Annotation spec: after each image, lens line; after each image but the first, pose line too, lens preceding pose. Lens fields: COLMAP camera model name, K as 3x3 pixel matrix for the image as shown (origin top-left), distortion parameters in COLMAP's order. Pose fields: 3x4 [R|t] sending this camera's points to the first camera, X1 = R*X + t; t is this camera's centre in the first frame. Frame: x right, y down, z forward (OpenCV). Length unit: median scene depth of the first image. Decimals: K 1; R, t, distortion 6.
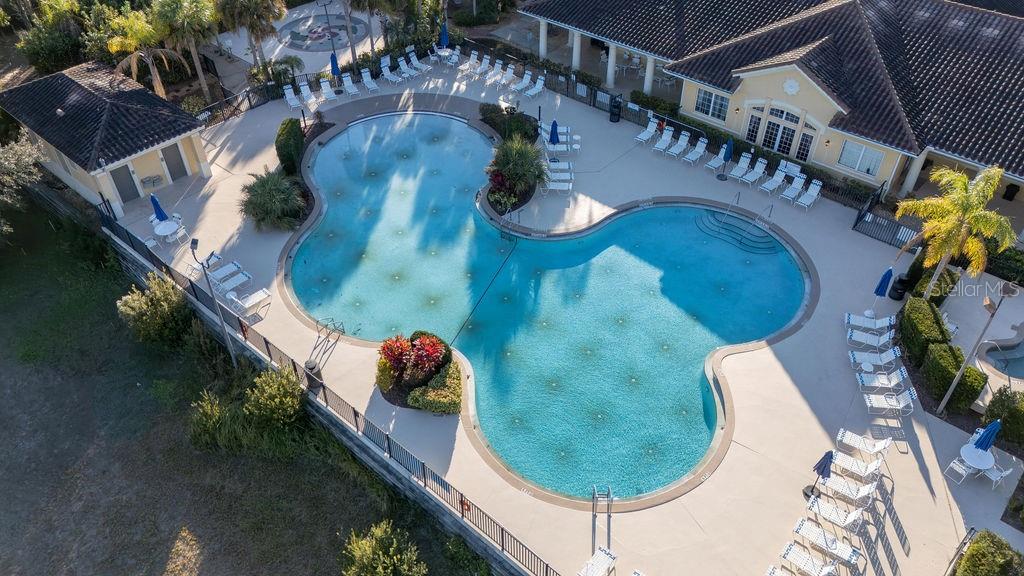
lens RADIAL K [[749.0, 0, 511.5], [0, 749.0, 282.7], [0, 0, 1]] dist [0.085560, -0.082589]
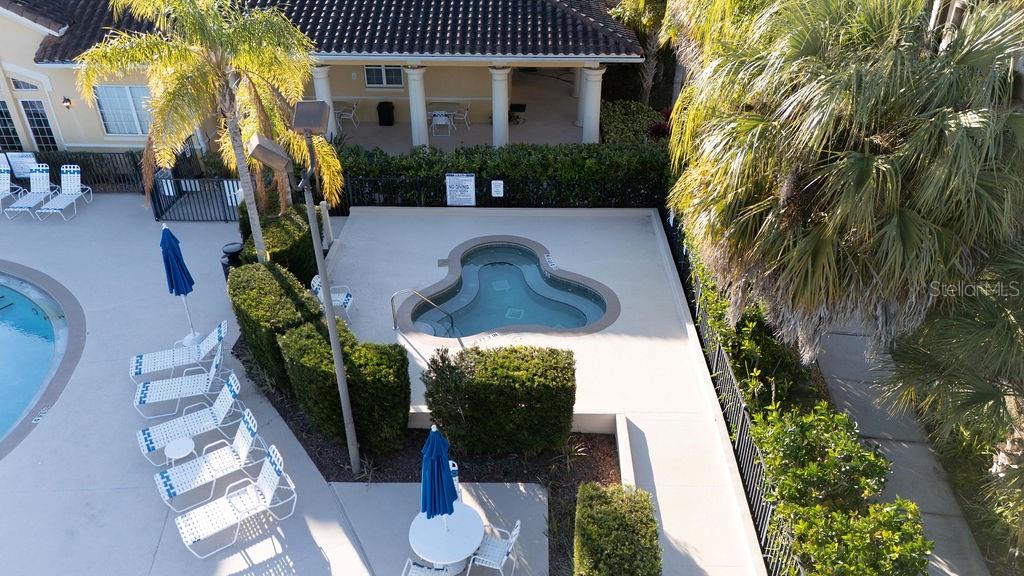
lens RADIAL K [[749.0, 0, 511.5], [0, 749.0, 282.7], [0, 0, 1]] dist [0.085560, -0.082589]
pose [[0.765350, -0.337533, 0.548006, 0.320591], [0.430341, 0.901506, -0.045753, 0.098557], [-0.478588, 0.270846, 0.835222, 0.427054]]
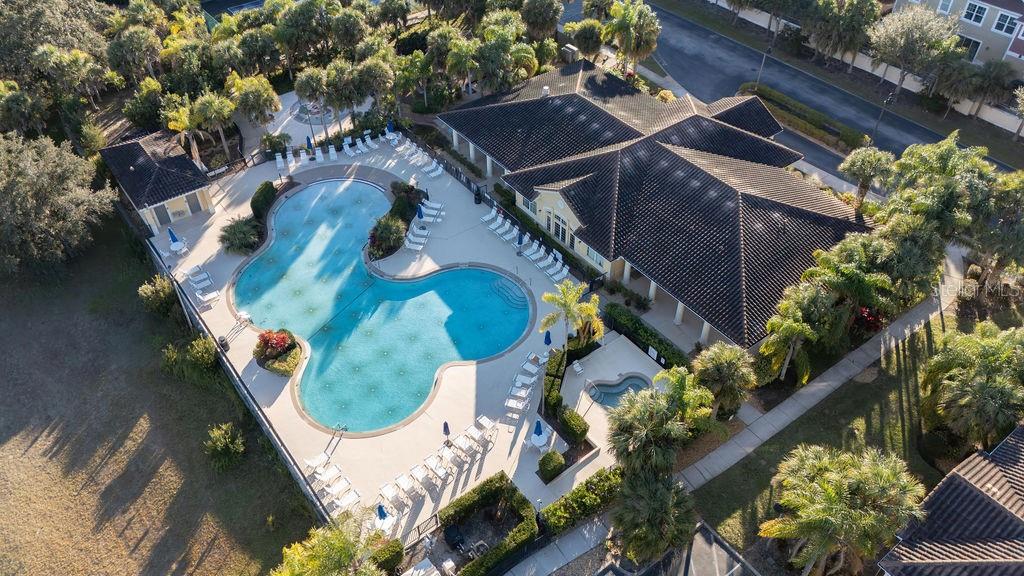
lens RADIAL K [[749.0, 0, 511.5], [0, 749.0, 282.7], [0, 0, 1]] dist [0.085560, -0.082589]
pose [[0.980428, 0.133080, -0.145091, 0.526893], [-0.128111, 0.990823, 0.043107, -0.153912], [0.149496, -0.023676, 0.988479, -0.566215]]
